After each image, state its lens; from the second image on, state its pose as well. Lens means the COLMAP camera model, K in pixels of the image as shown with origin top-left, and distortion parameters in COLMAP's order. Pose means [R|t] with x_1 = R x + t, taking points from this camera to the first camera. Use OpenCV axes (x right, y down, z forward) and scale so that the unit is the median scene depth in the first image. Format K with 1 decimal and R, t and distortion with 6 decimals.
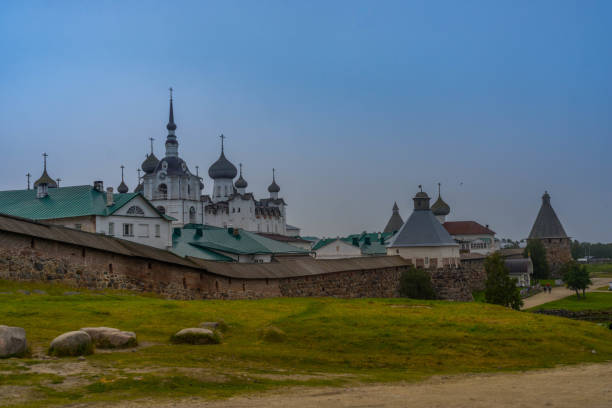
lens RADIAL K [[987.7, 0, 318.1], [0, 987.7, 205.8], [0, 0, 1]] dist [0.014414, -0.062424]
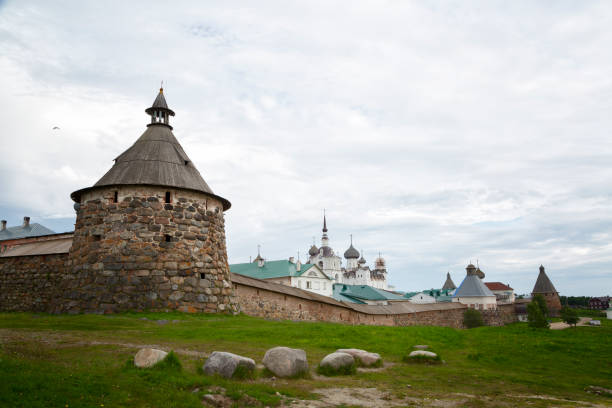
lens RADIAL K [[514.3, 0, 287.3], [0, 514.3, 202.7], [0, 0, 1]] dist [-0.023004, 0.004591]
pose [[0.979208, -0.028324, -0.200872, -0.025953], [-0.000283, 0.990013, -0.140979, 0.005201], [0.202859, 0.138105, 0.969420, 0.053540]]
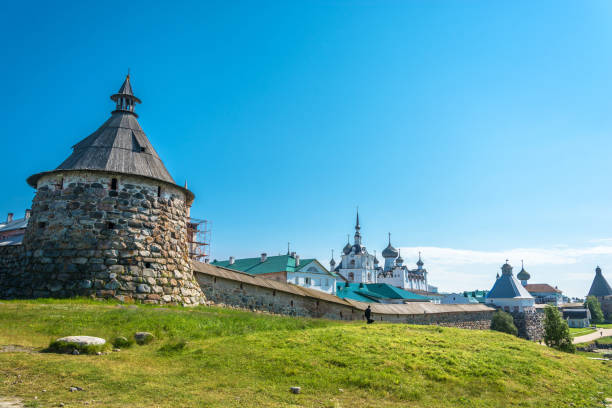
lens RADIAL K [[514.3, 0, 287.3], [0, 514.3, 202.7], [0, 0, 1]] dist [-0.023004, 0.004591]
pose [[0.946059, -0.029911, -0.322612, 0.037641], [-0.016681, 0.989912, -0.140696, 0.010137], [0.323566, 0.138488, 0.936016, 0.095648]]
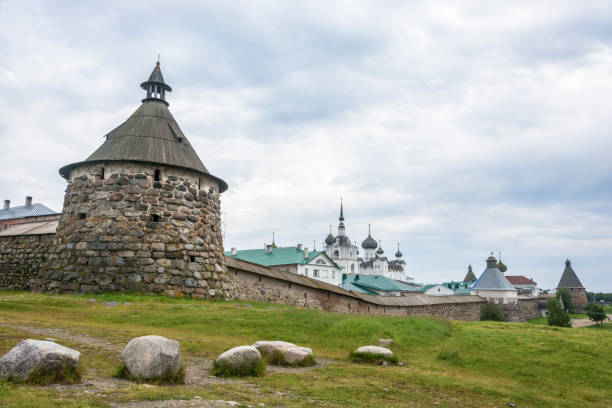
lens RADIAL K [[514.3, 0, 287.3], [0, 514.3, 202.7], [0, 0, 1]] dist [-0.023004, 0.004591]
pose [[0.968827, -0.006680, -0.247647, -0.013490], [-0.024031, 0.992389, -0.120778, 0.007682], [0.246569, 0.122964, 0.961293, 0.079264]]
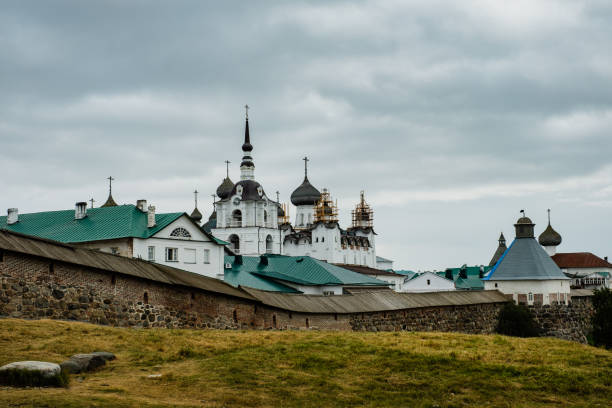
lens RADIAL K [[1045.3, 0, 293.9], [0, 1045.3, 204.0], [0, 0, 1]] dist [0.039832, 0.113286]
pose [[0.991629, -0.001773, -0.129106, 0.022189], [-0.002850, 0.999362, -0.035615, 0.007500], [0.129087, 0.035685, 0.990991, 0.056665]]
